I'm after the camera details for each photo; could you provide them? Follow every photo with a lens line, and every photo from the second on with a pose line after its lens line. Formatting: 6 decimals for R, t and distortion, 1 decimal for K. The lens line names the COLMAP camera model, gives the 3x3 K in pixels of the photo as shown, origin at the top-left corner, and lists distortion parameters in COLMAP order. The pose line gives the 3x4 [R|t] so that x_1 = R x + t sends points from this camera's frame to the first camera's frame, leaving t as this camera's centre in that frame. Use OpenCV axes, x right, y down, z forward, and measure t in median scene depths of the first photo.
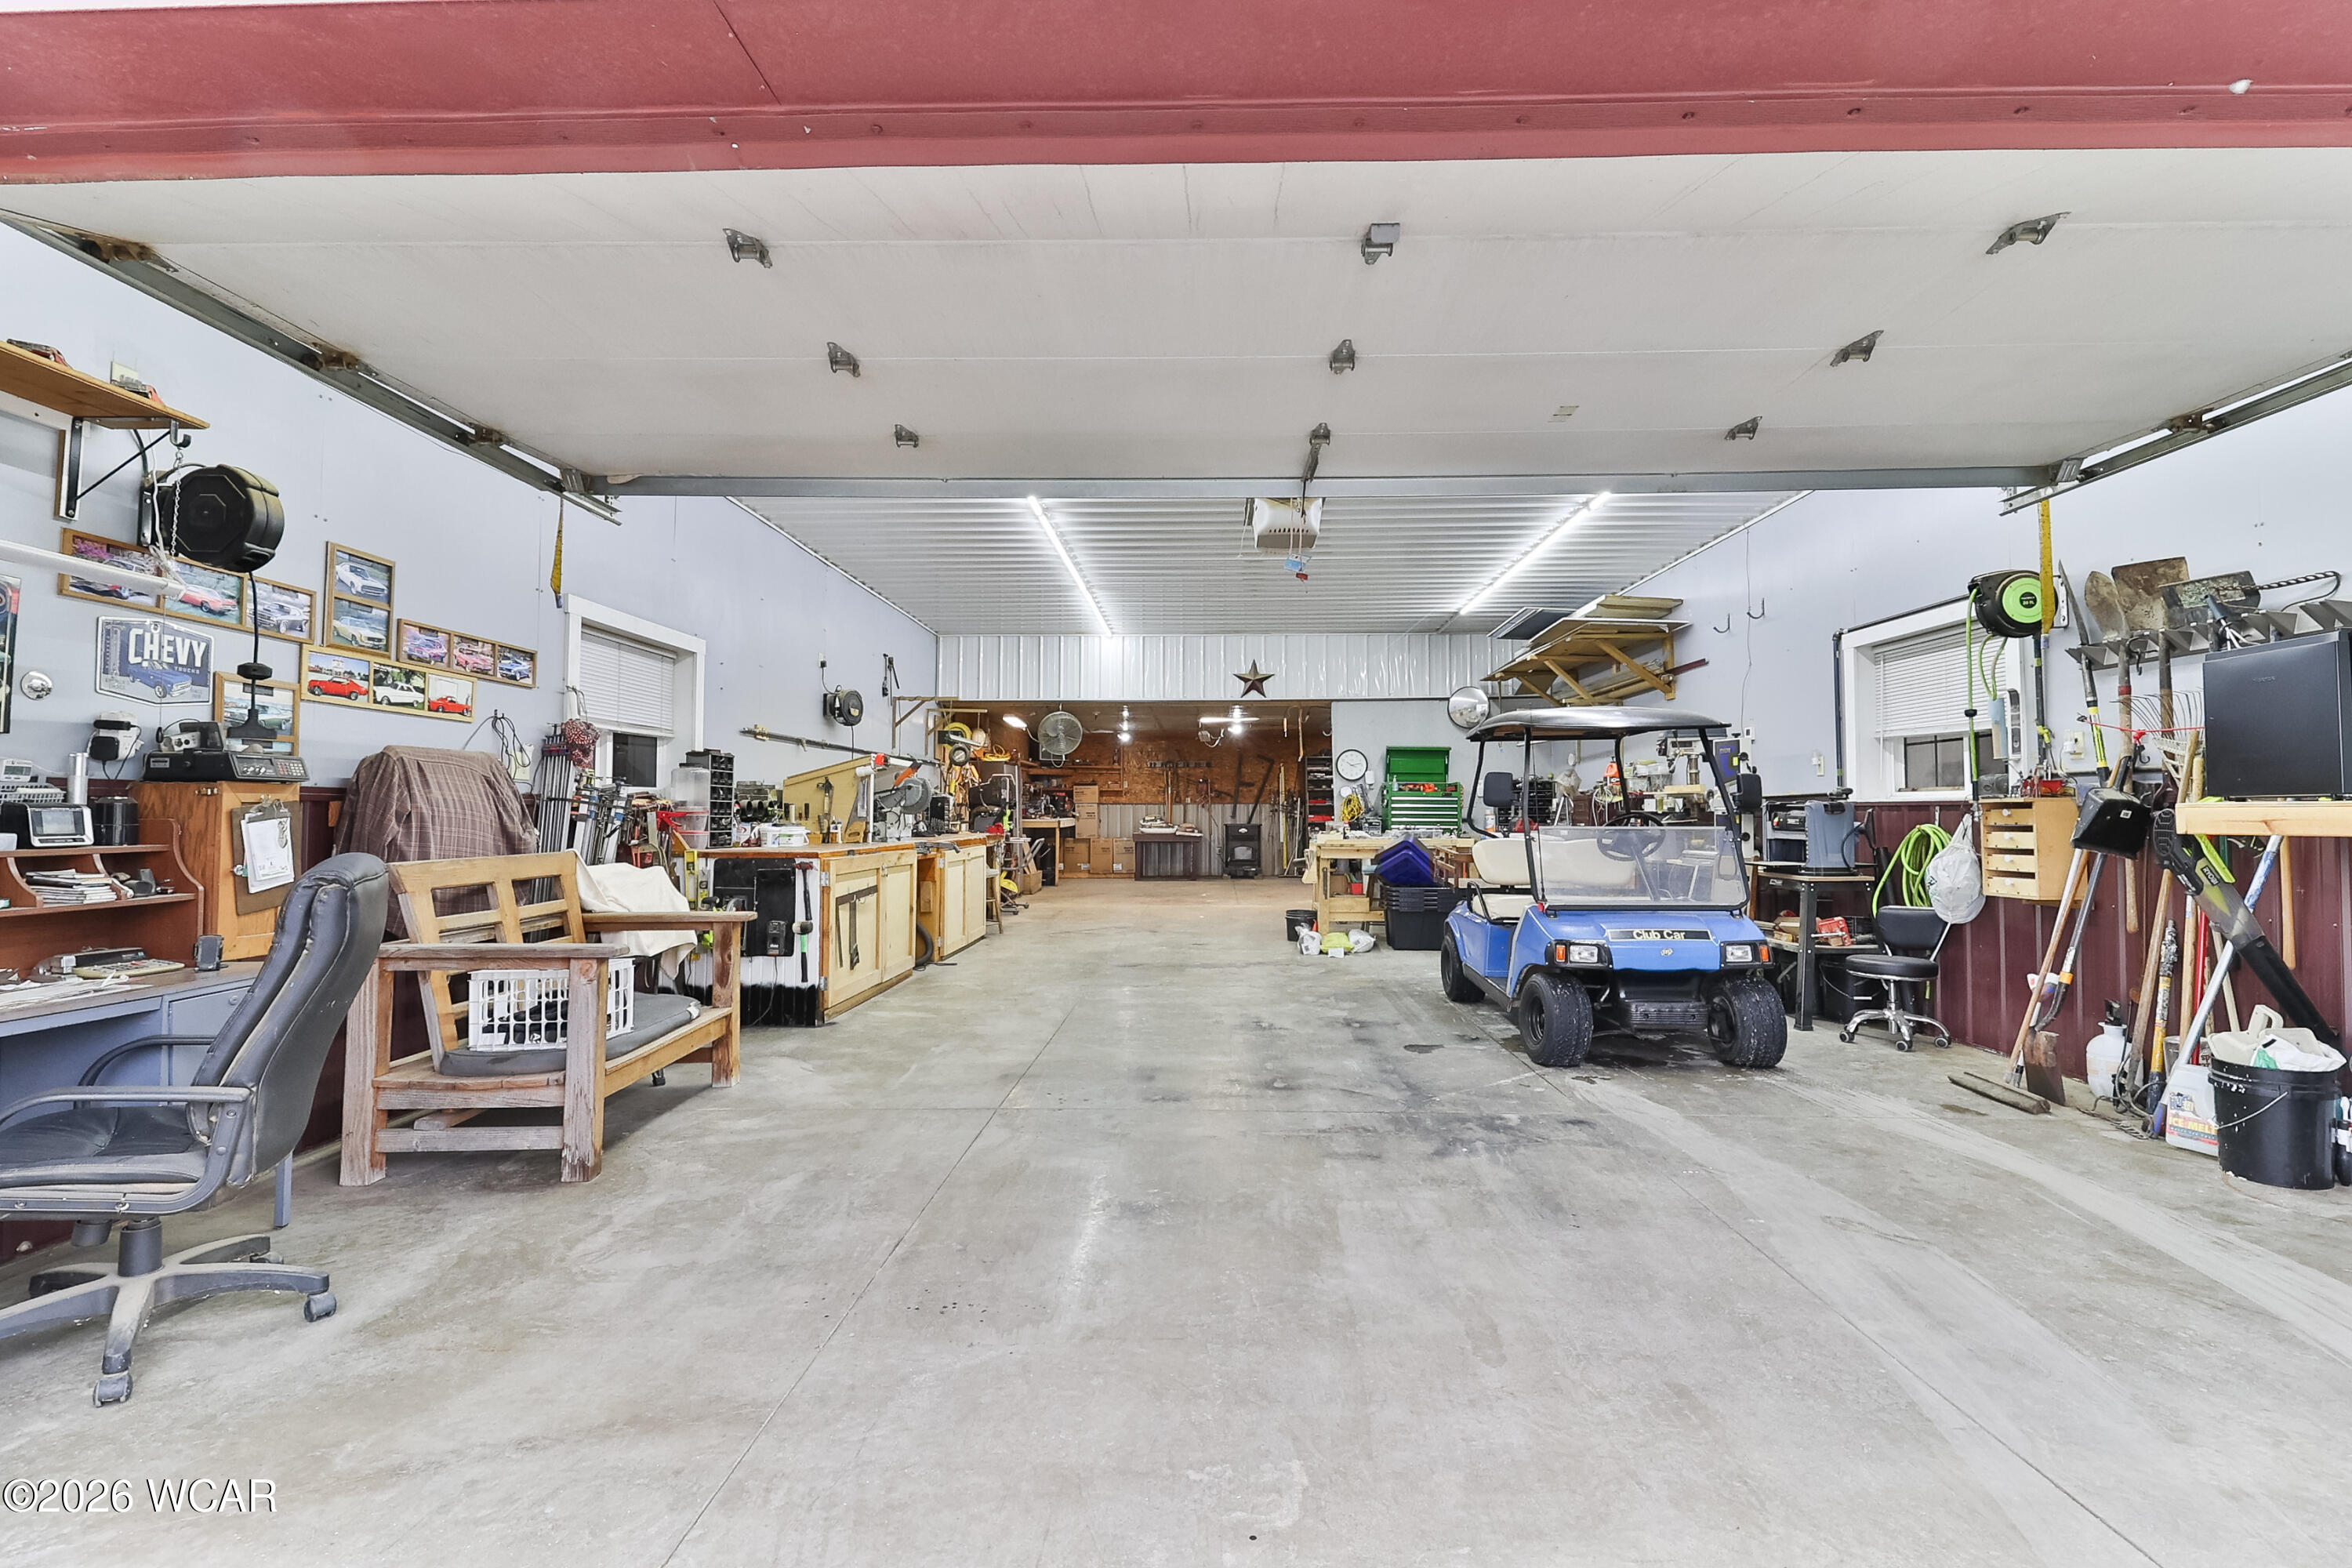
lens RADIAL K [[1086.5, 0, 1176.7], [0, 1086.5, 780.7], [0, 0, 1]] dist [0.012865, -0.006461]
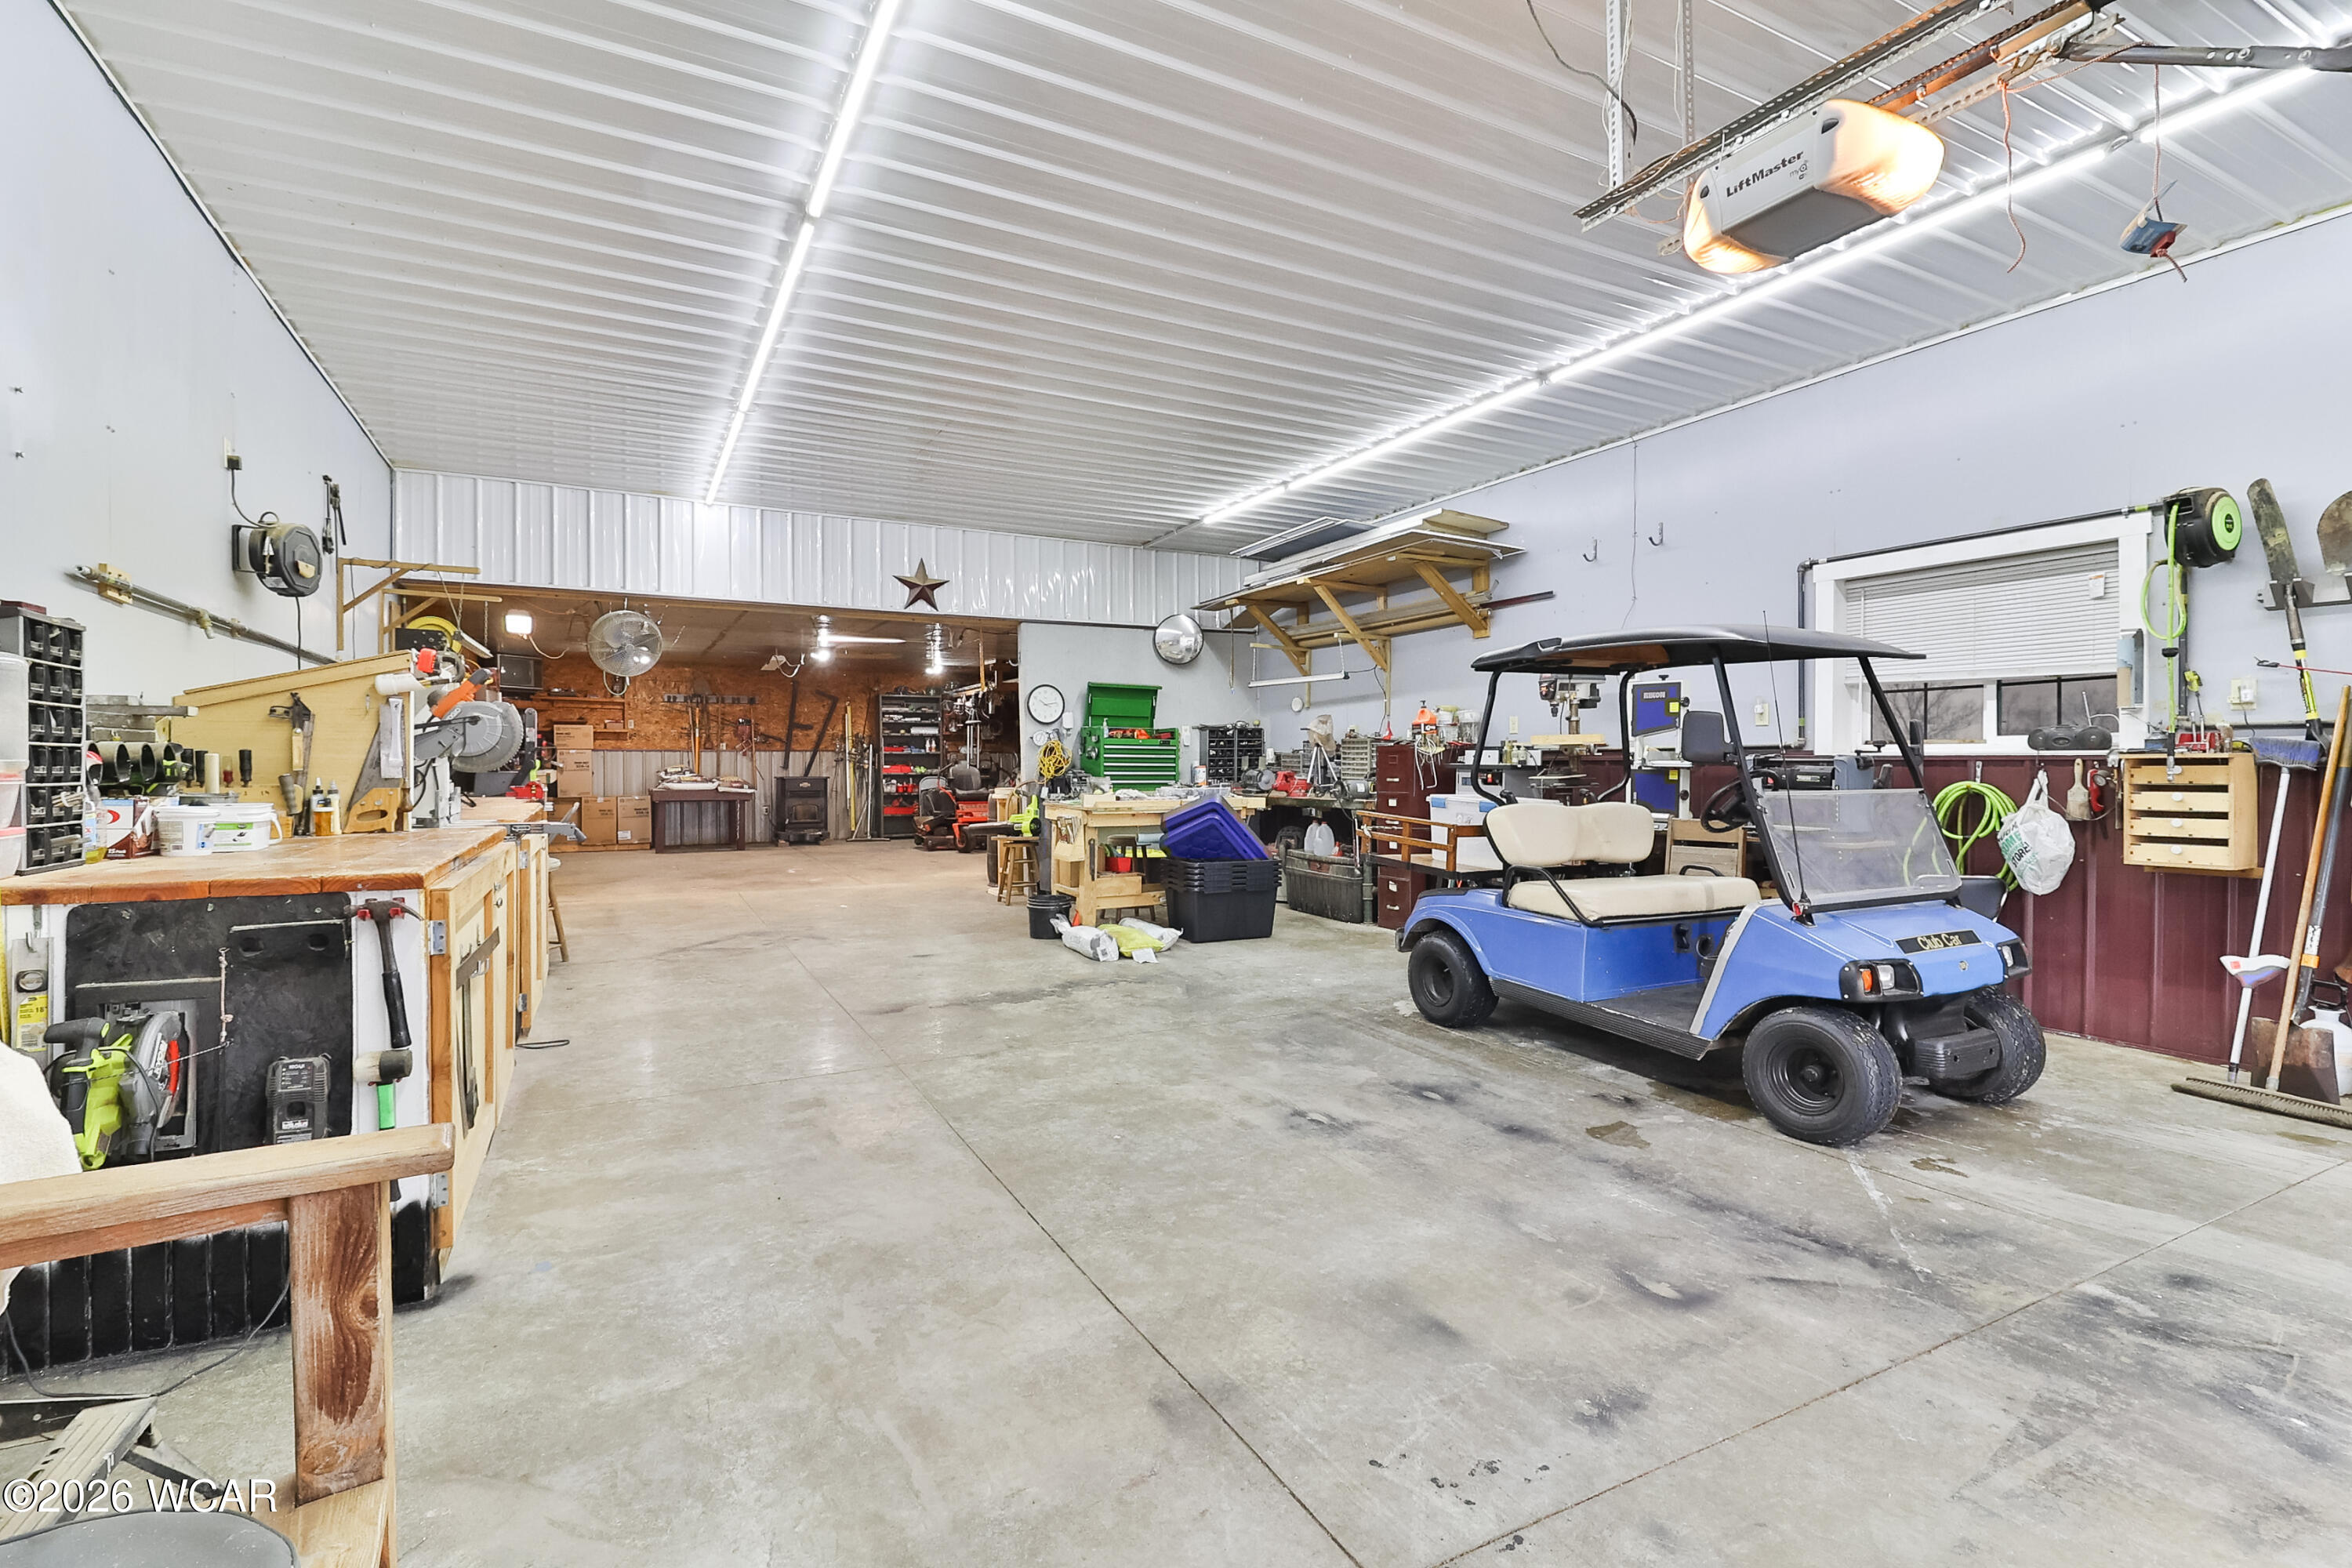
lens RADIAL K [[1086.5, 0, 1184.0], [0, 1086.5, 772.8], [0, 0, 1]] dist [0.012865, -0.006461]
pose [[0.866927, -0.004851, 0.498412, -0.224265], [-0.015647, 0.999195, 0.036940, 0.007335], [-0.498190, -0.039823, 0.866153, 0.401500]]
